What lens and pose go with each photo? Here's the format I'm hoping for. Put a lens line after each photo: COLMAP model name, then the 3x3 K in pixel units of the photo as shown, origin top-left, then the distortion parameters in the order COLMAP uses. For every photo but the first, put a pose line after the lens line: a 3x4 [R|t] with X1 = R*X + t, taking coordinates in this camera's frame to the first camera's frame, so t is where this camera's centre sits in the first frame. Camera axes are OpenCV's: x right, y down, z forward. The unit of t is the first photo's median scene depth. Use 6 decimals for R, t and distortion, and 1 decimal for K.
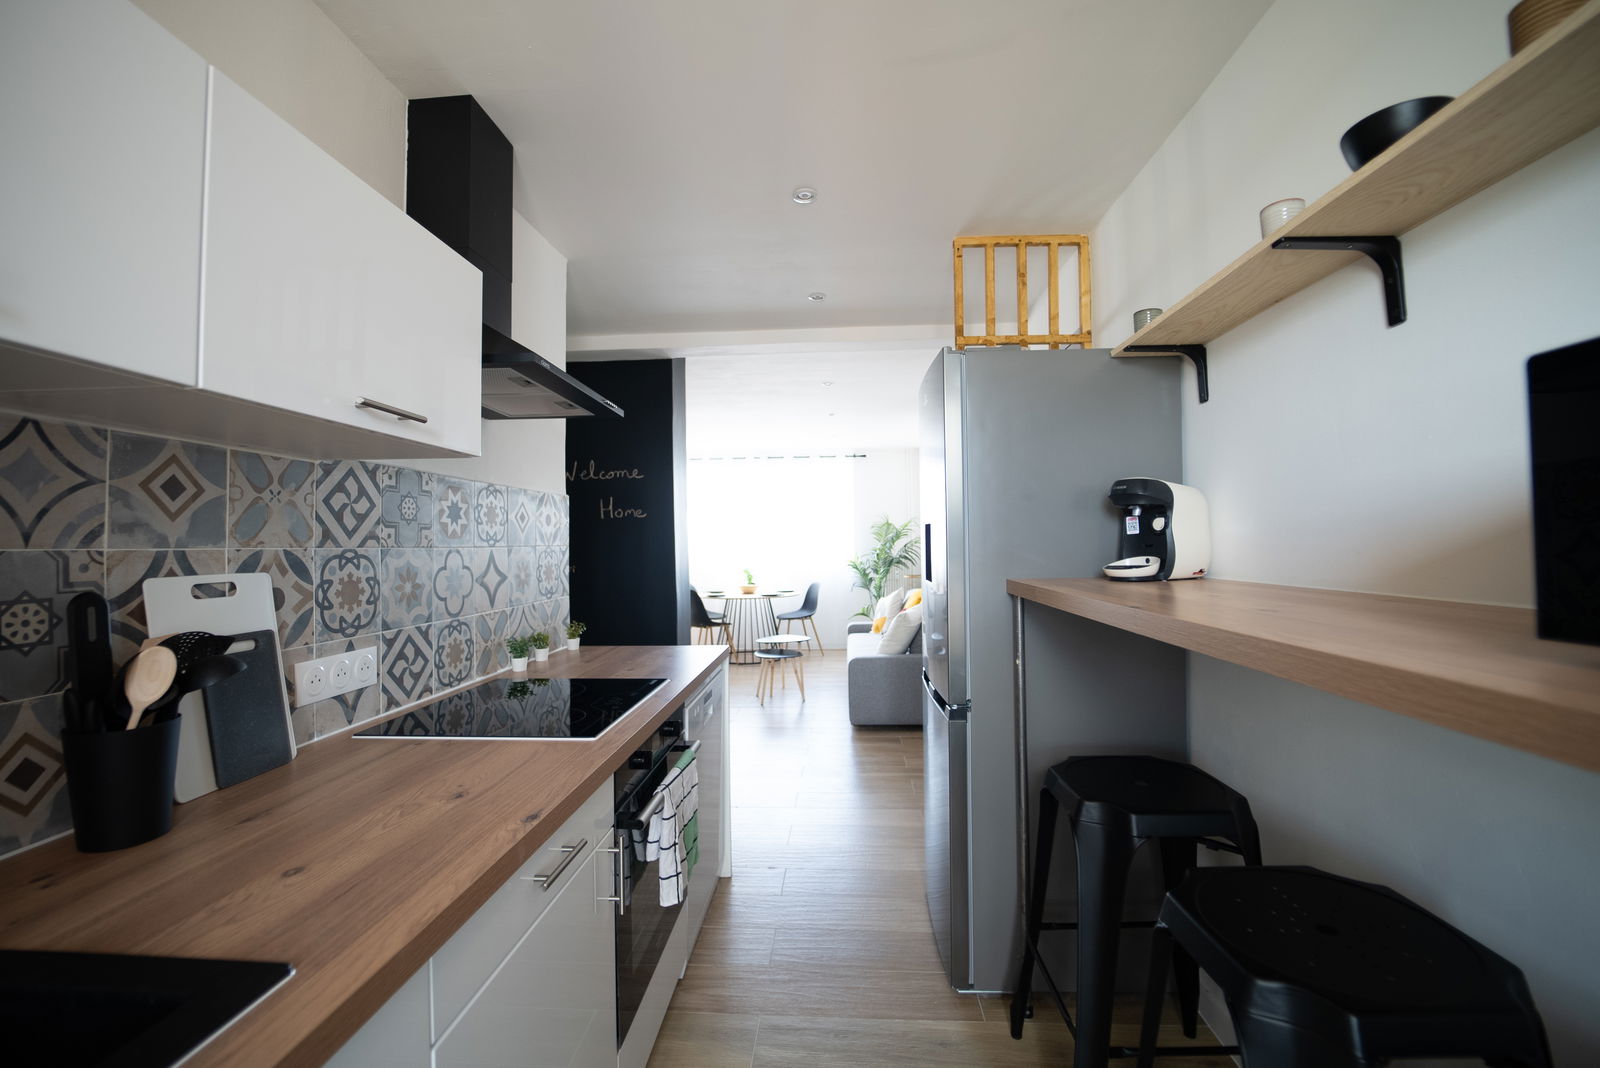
lens RADIAL K [[648.9, 0, 830.0], [0, 648.9, 535.2], [0, 0, 1]] dist [-0.017517, 0.000135]
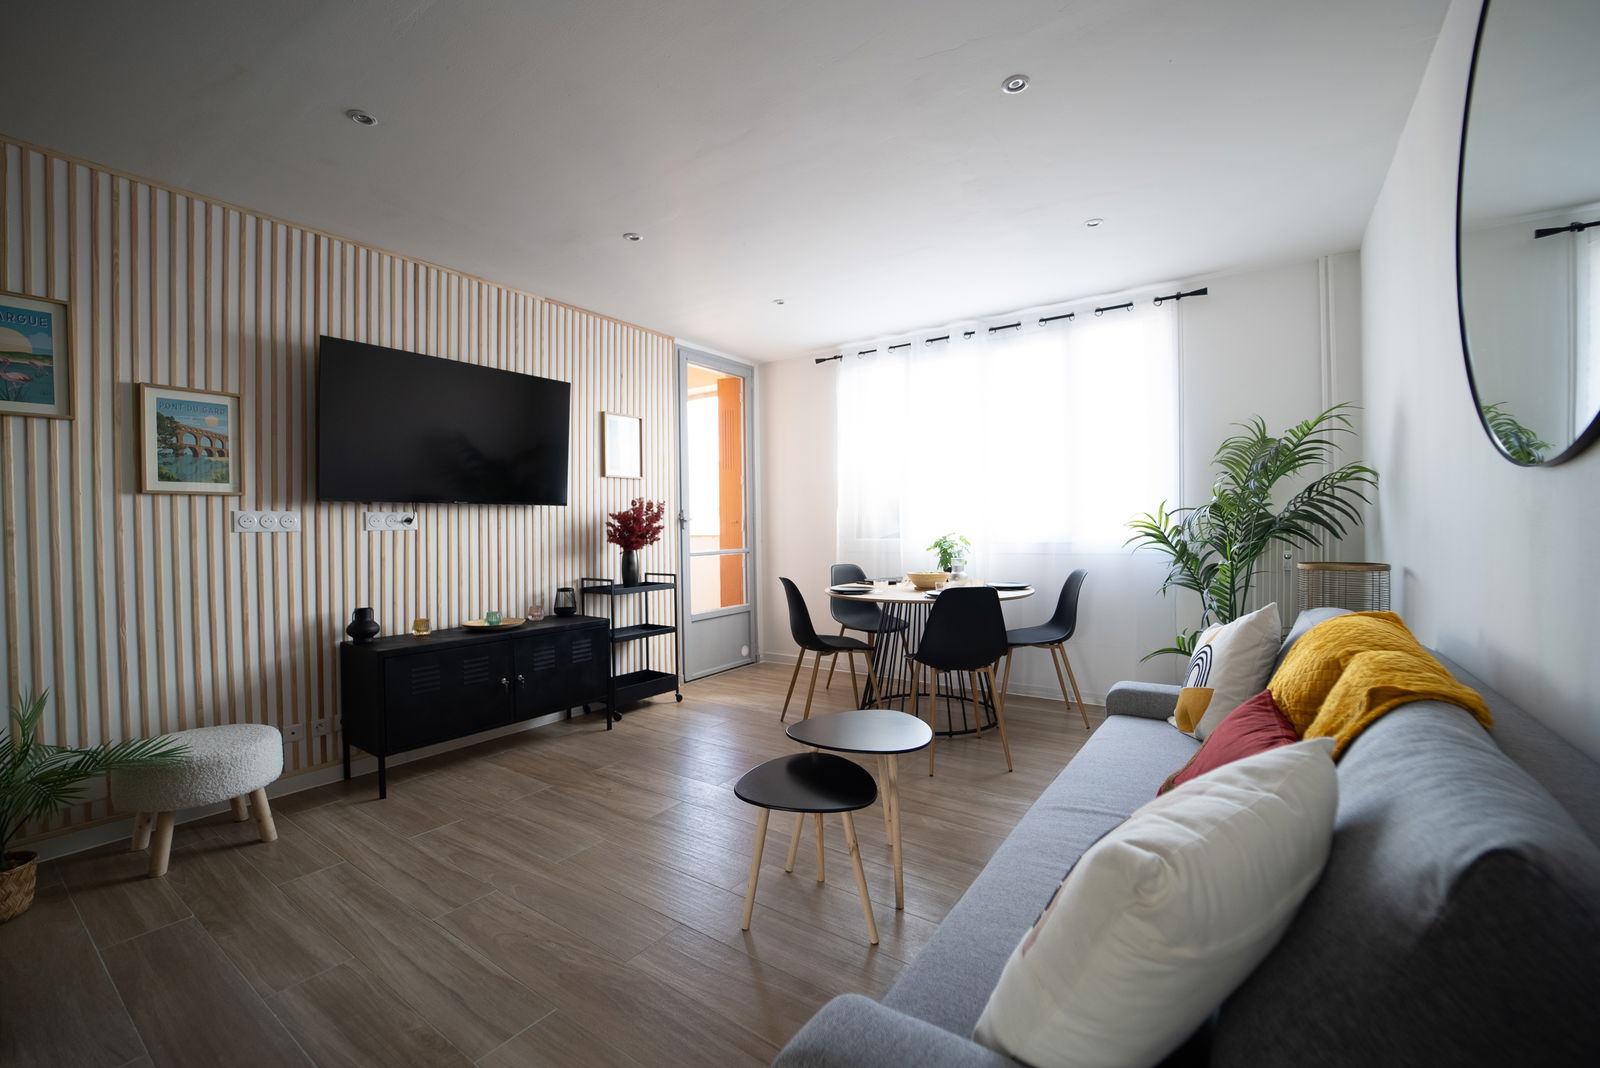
lens RADIAL K [[648.9, 0, 830.0], [0, 648.9, 535.2], [0, 0, 1]] dist [-0.017517, 0.000135]
pose [[0.849026, 0.011253, -0.528231, 0.080558], [0.004114, 0.999602, 0.027908, 0.035670], [0.528335, -0.025868, 0.848642, 0.551295]]
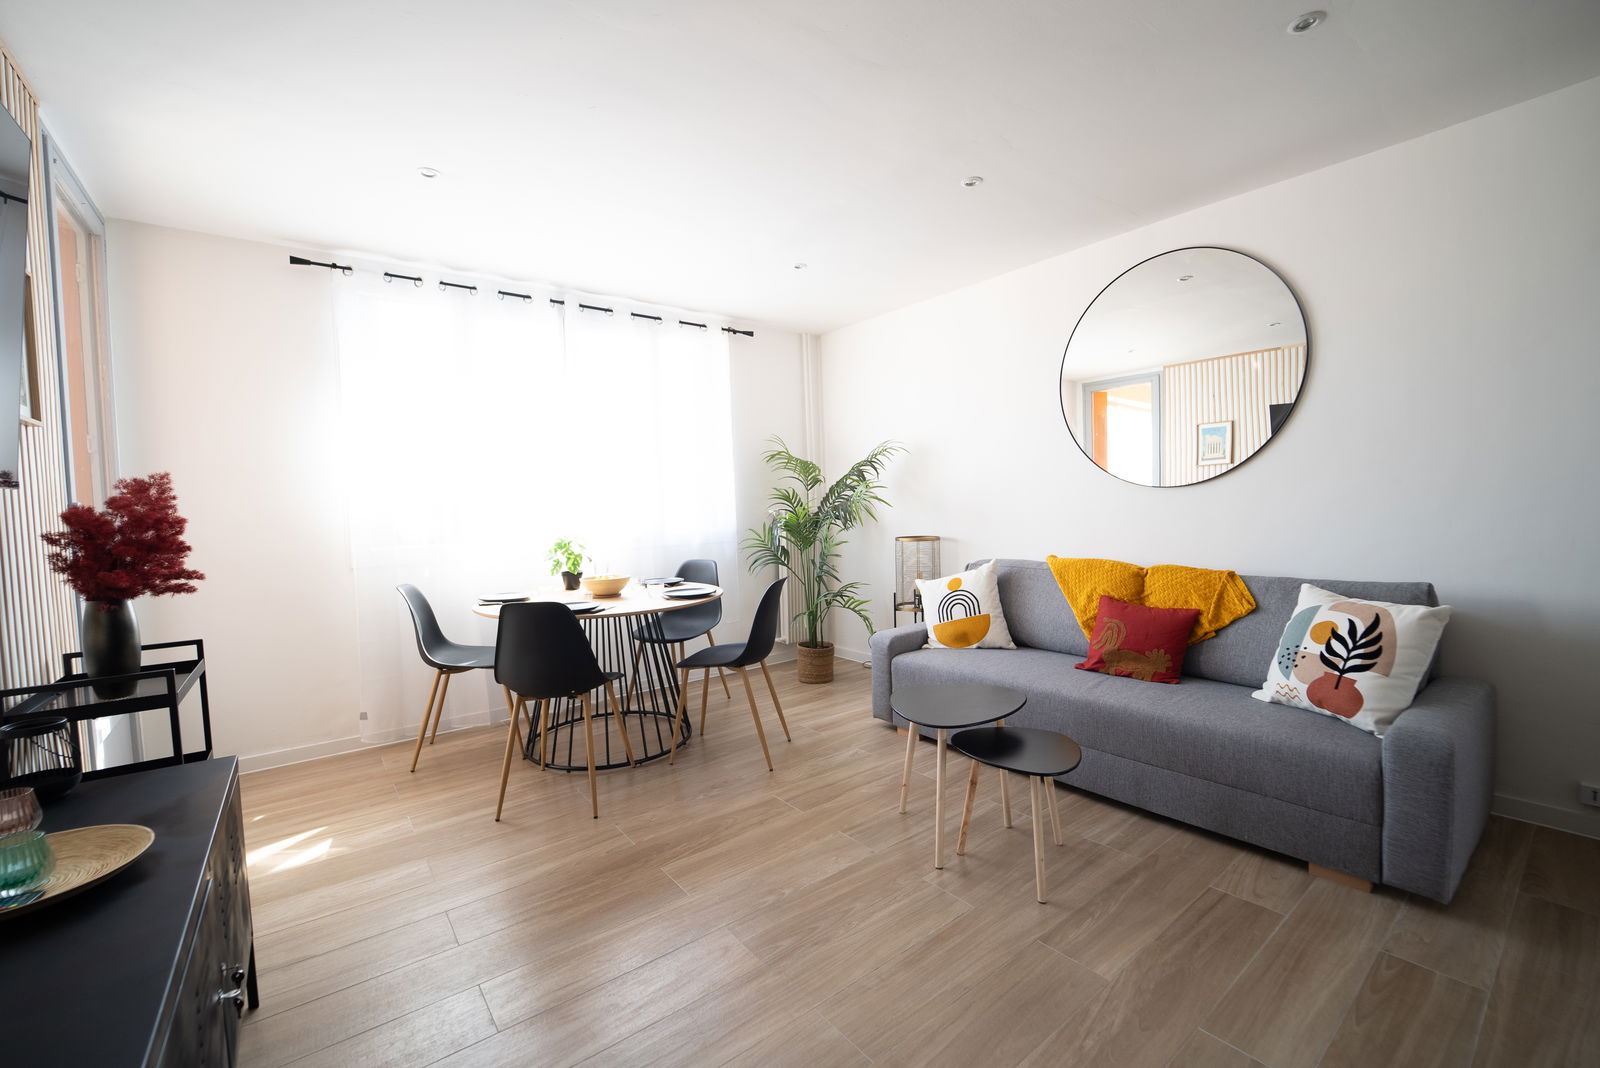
lens RADIAL K [[648.9, 0, 830.0], [0, 648.9, 535.2], [0, 0, 1]] dist [-0.017517, 0.000135]
pose [[0.767150, -0.034102, 0.640561, -0.293569], [0.008527, 0.999040, 0.042974, 0.032311], [-0.641411, -0.027505, 0.766704, 0.591346]]
